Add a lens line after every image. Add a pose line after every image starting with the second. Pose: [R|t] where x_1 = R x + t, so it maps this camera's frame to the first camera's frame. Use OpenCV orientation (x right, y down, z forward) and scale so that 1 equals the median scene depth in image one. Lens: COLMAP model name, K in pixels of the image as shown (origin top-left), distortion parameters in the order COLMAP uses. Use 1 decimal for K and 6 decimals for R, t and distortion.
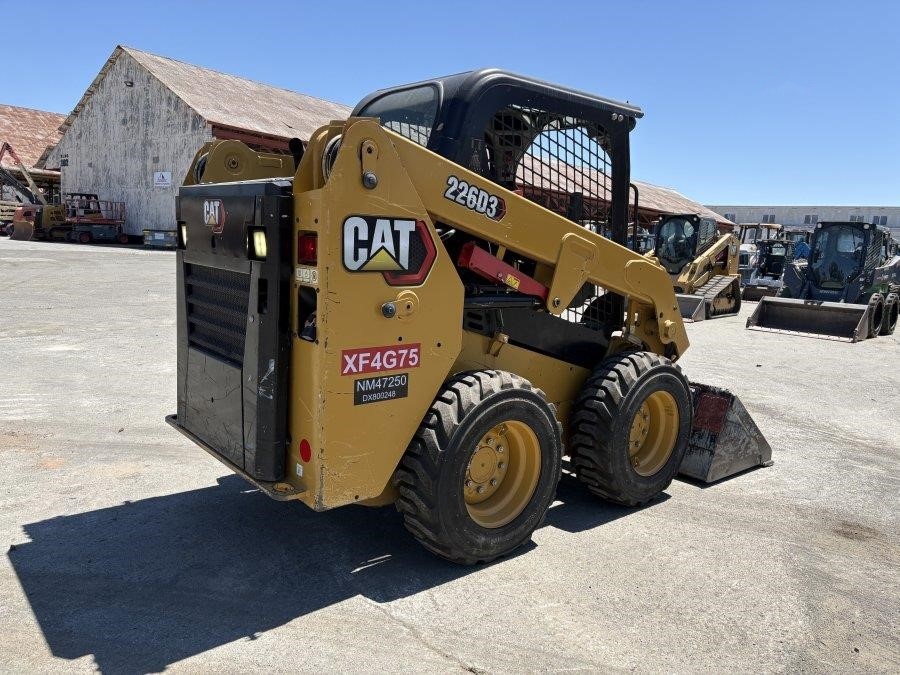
lens RADIAL K [[668.4, 0, 460.0], [0, 668.4, 333.3], [0, 0, 1]] dist [0.077088, -0.077645]
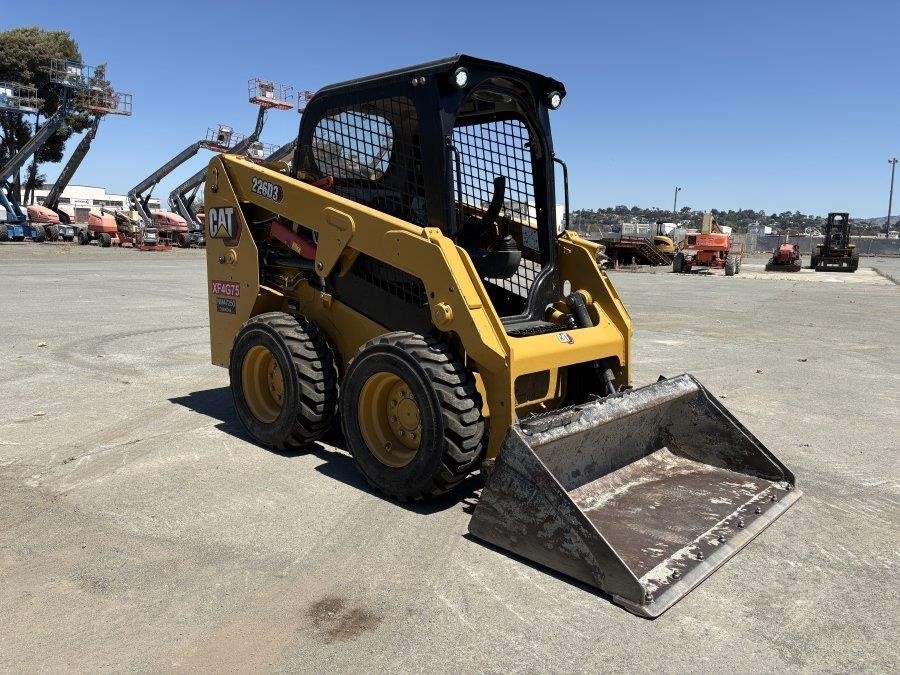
lens RADIAL K [[678.8, 0, 450.0], [0, 678.8, 337.5], [0, 0, 1]] dist [0.064486, -0.066684]
pose [[0.101538, 0.096265, -0.990163, 1.592019], [-0.154626, 0.984739, 0.079881, -0.063187], [0.982742, 0.144994, 0.114874, 1.281697]]
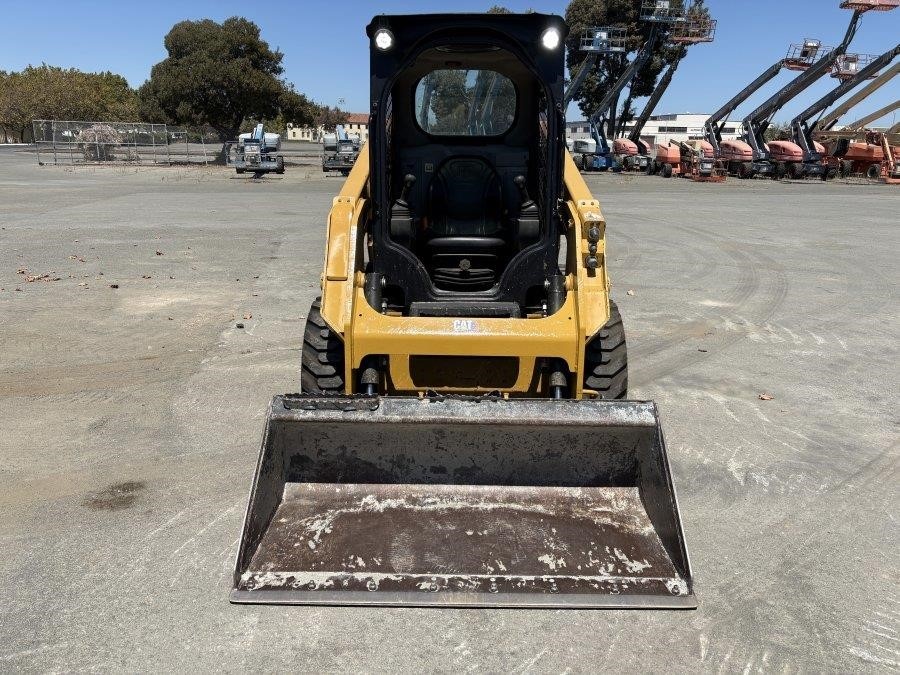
lens RADIAL K [[681.8, 0, 454.0], [0, 681.8, 343.0], [0, 0, 1]] dist [0.065203, -0.067505]
pose [[-0.658695, 0.141875, -0.738913, 1.209916], [-0.153590, 0.936029, 0.316637, -0.330043], [0.736567, 0.322057, -0.594768, 2.335846]]
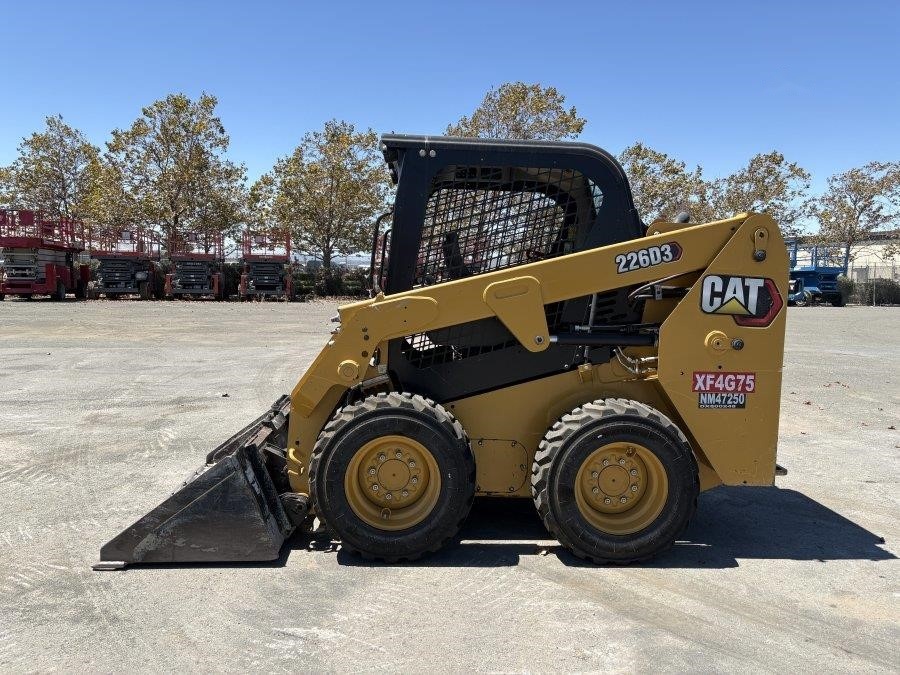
lens RADIAL K [[678.8, 0, 450.0], [0, 678.8, 337.5], [0, 0, 1]] dist [0.064486, -0.066684]
pose [[-0.779528, -0.133492, 0.611978, -0.796622], [0.018208, 0.971784, 0.235170, -0.429842], [-0.626103, 0.194464, -0.755102, 2.583206]]
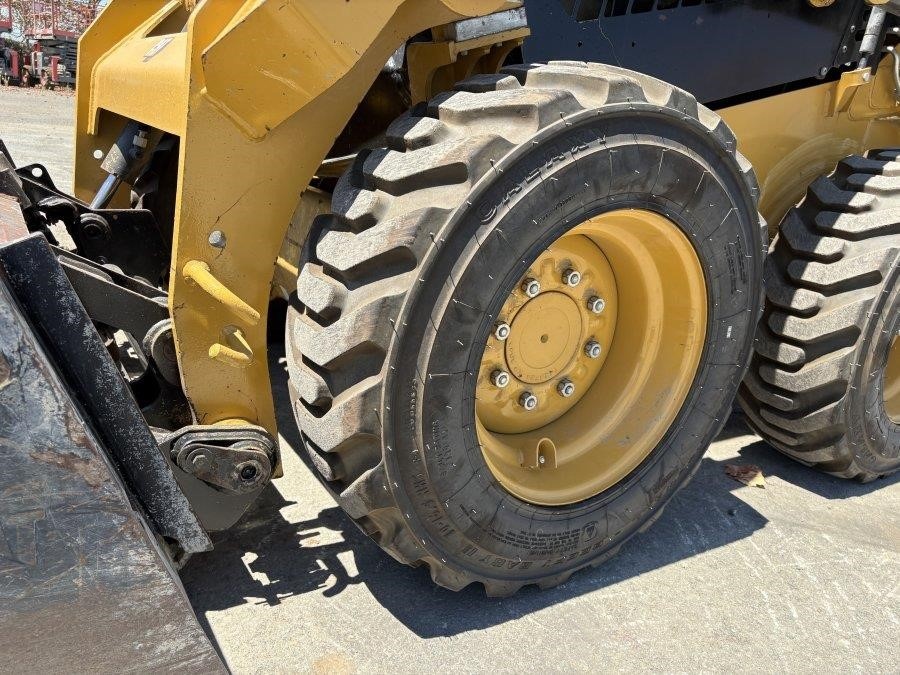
lens RADIAL K [[678.8, 0, 450.0], [0, 678.8, 337.5], [0, 0, 1]] dist [0.064486, -0.066684]
pose [[-0.973410, -0.215648, 0.077257, 0.058876], [-0.163546, 0.890404, 0.424776, -0.048370], [-0.160392, 0.400846, -0.901996, 2.118608]]
